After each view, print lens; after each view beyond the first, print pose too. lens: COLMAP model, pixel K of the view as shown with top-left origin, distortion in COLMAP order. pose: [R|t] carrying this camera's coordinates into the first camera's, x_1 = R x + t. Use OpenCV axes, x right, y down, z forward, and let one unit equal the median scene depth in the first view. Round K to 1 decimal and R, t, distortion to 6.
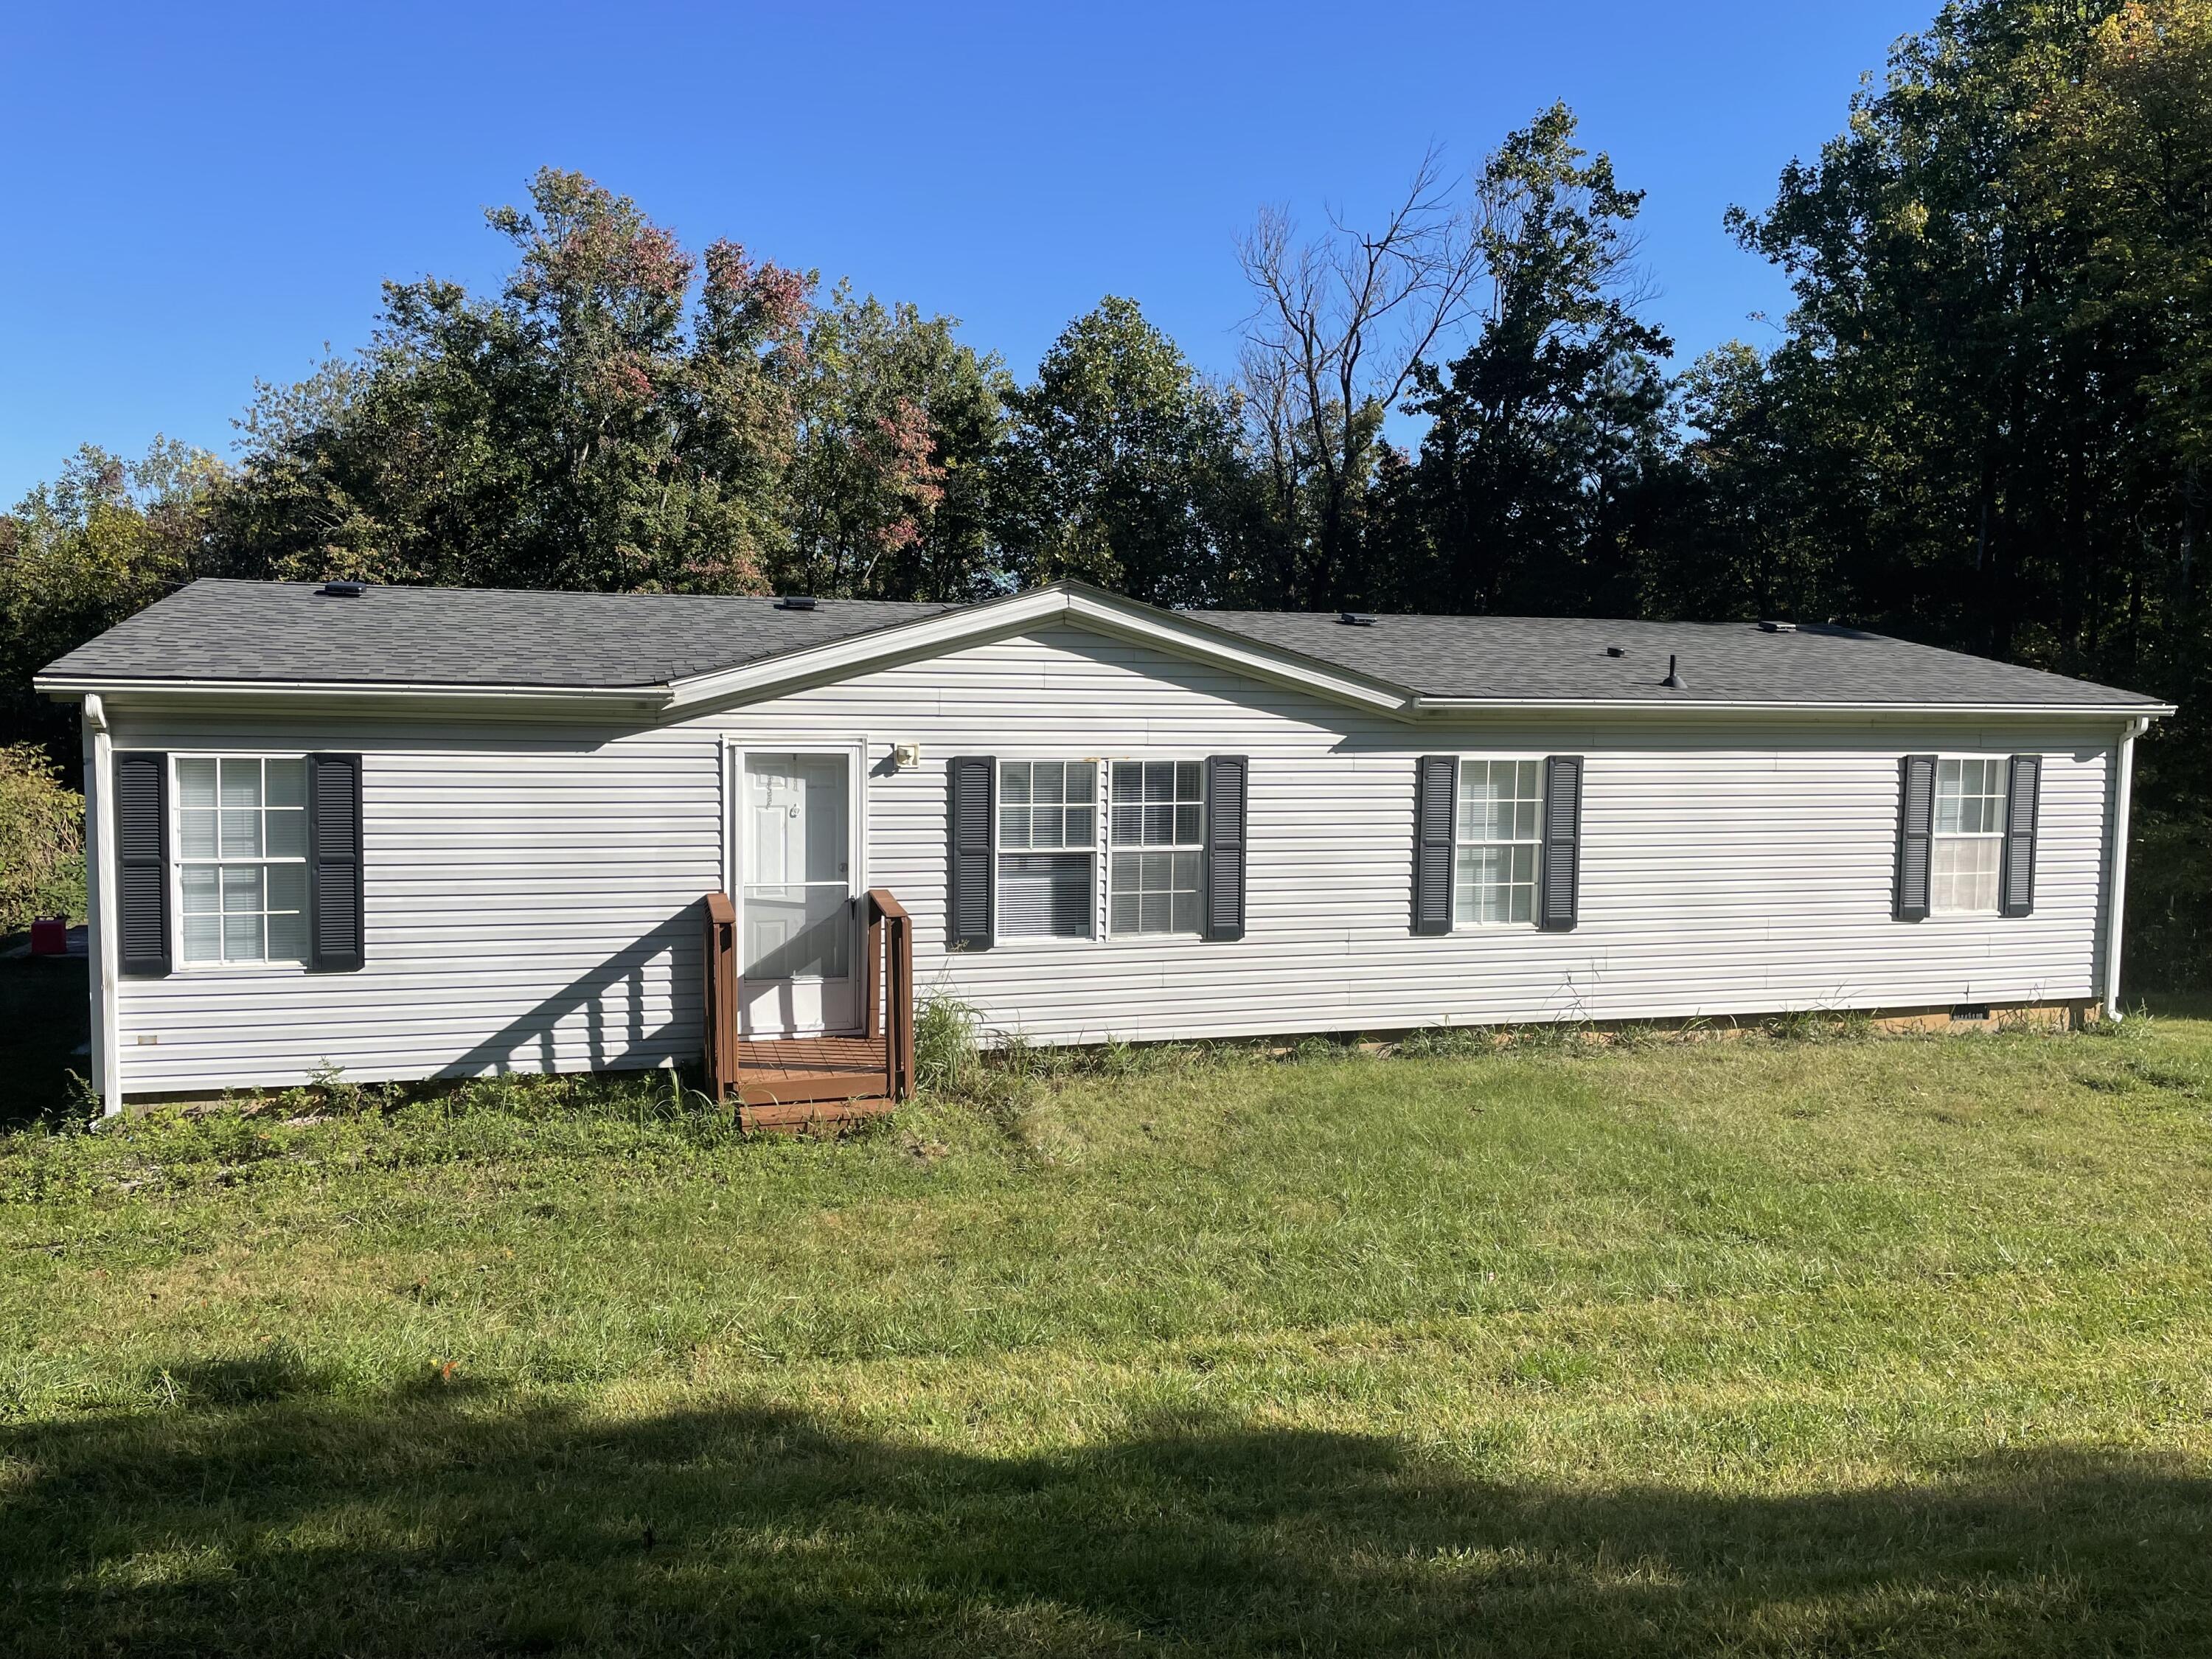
lens RADIAL K [[1674.7, 0, 1101.0], [0, 1674.7, 820.1], [0, 0, 1]] dist [0.062128, -0.059526]
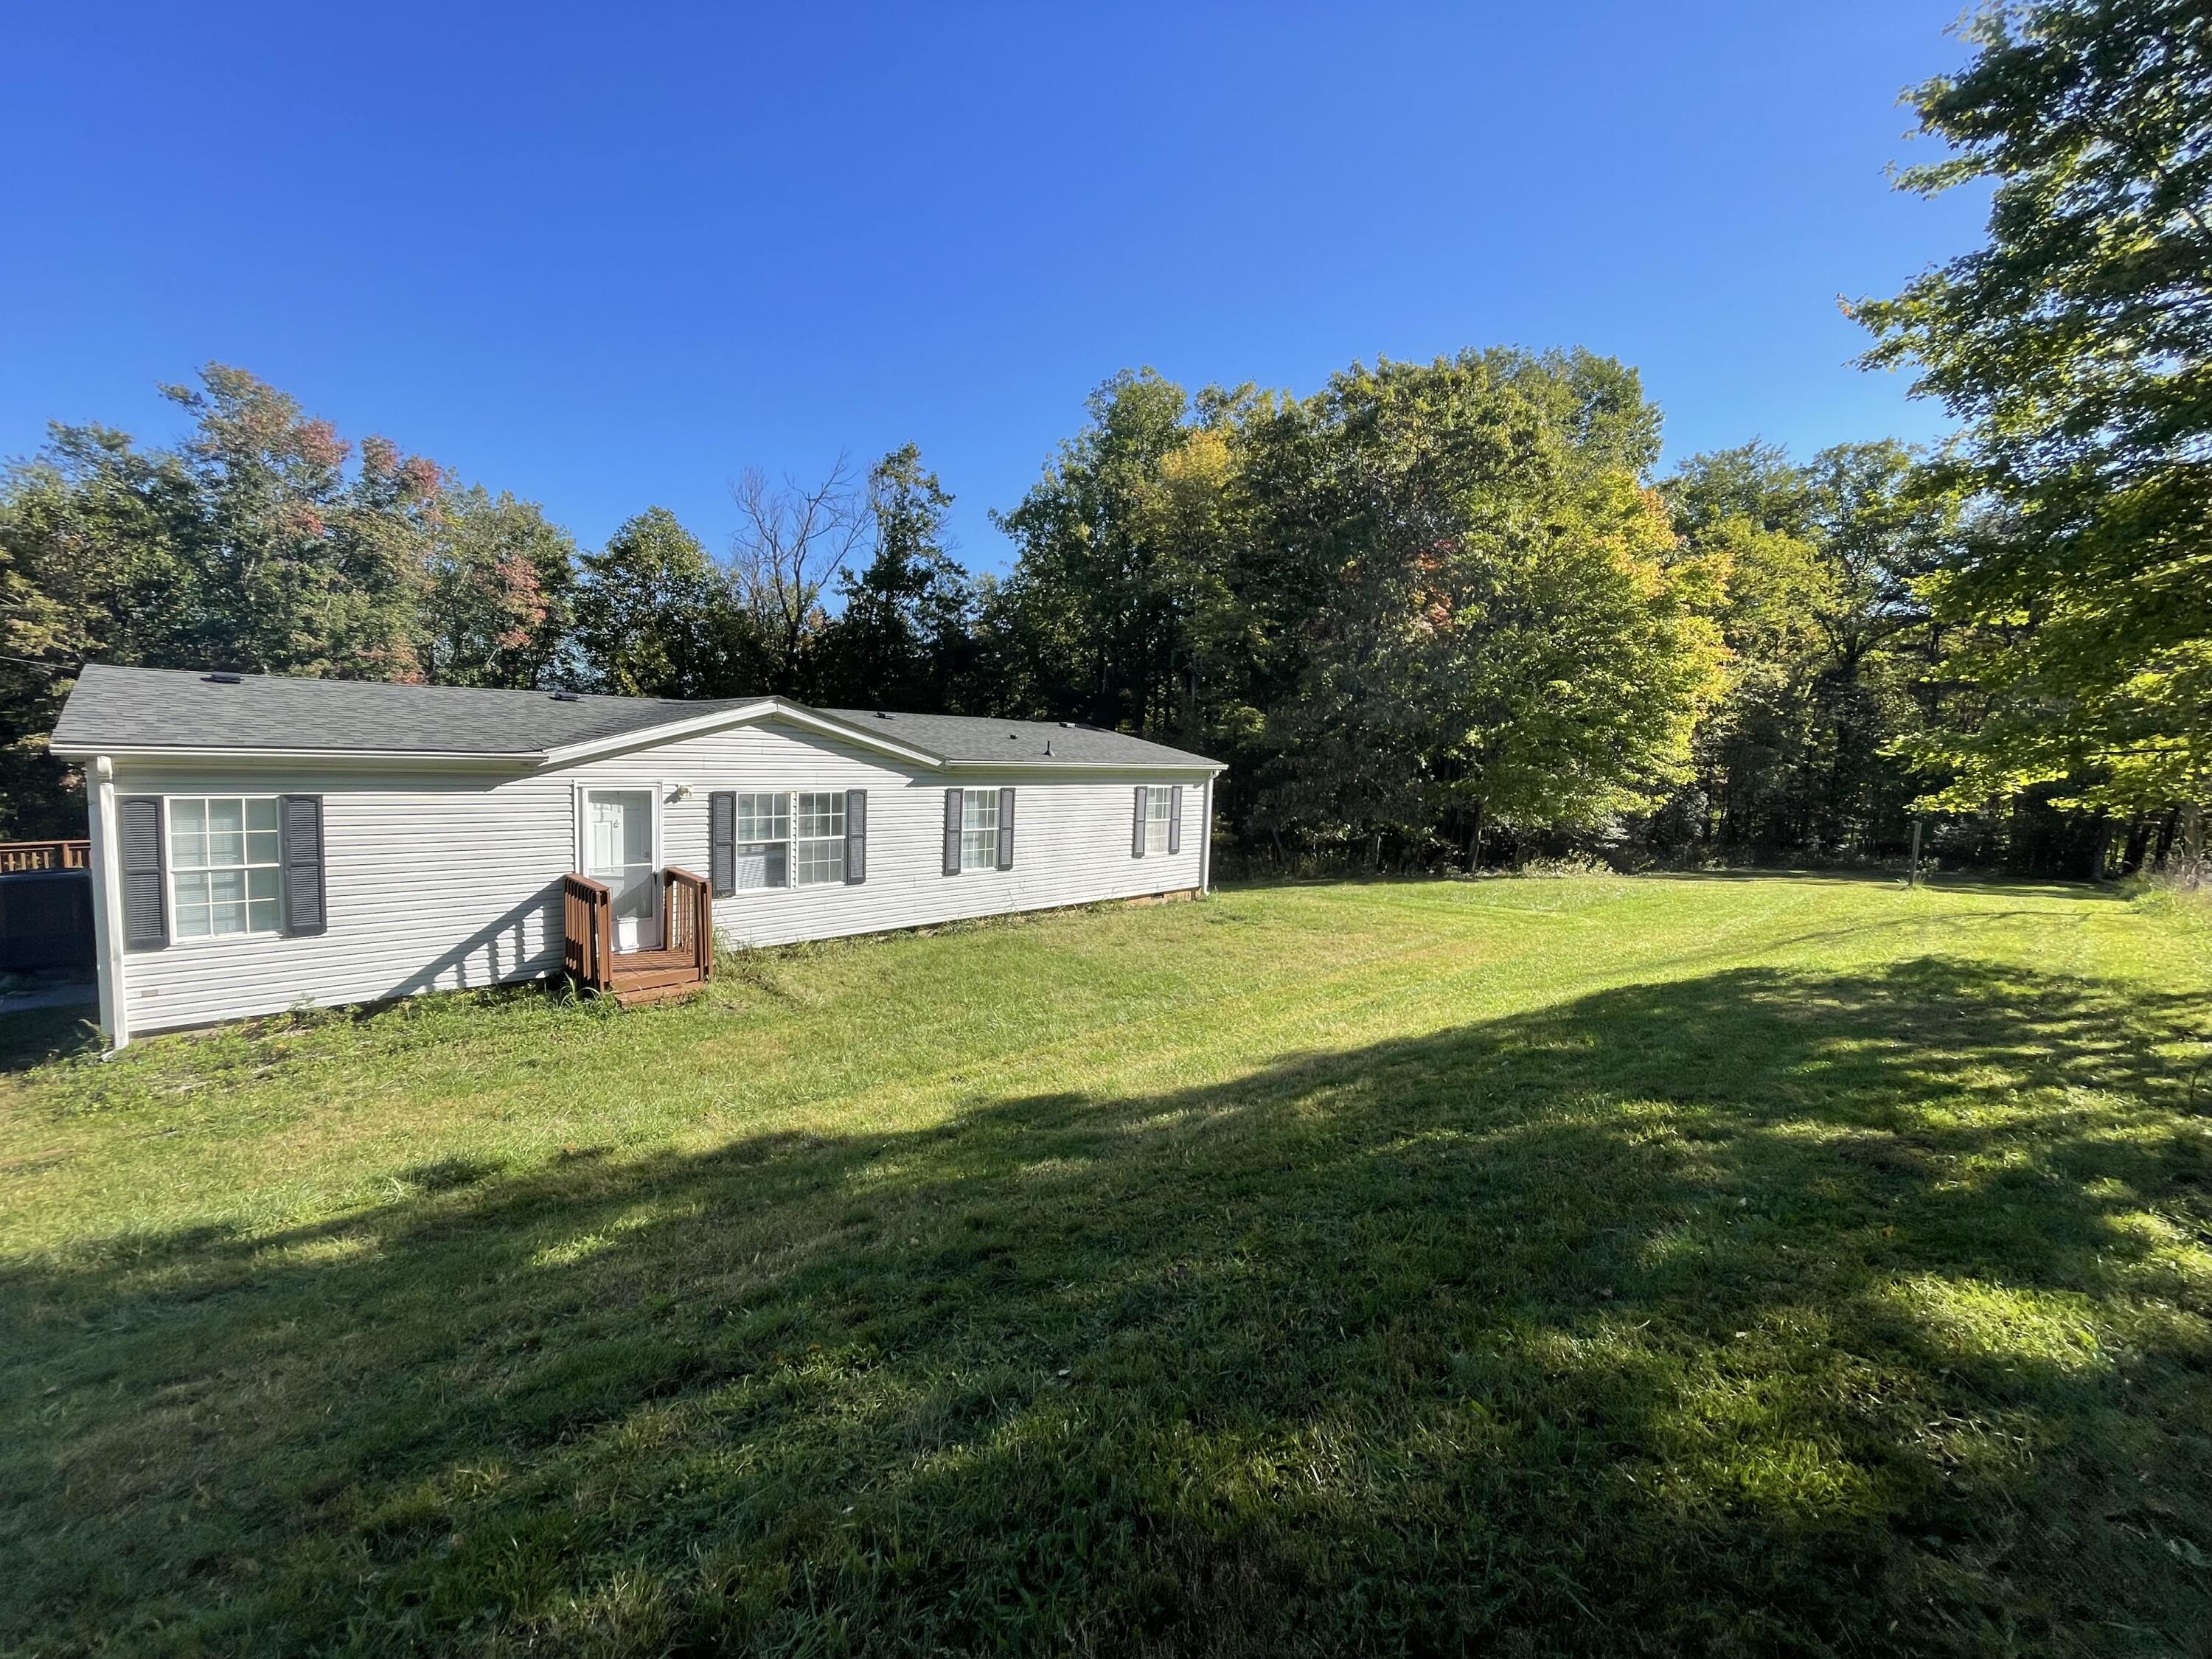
lens RADIAL K [[893.2, 0, 1107.0], [0, 893.2, 827.7], [0, 0, 1]] dist [-0.004373, -0.000633]
pose [[0.875009, -0.026272, 0.483393, -0.175462], [0.015891, 0.999547, 0.025561, -0.016105], [-0.483845, -0.014685, 0.875030, -0.051939]]
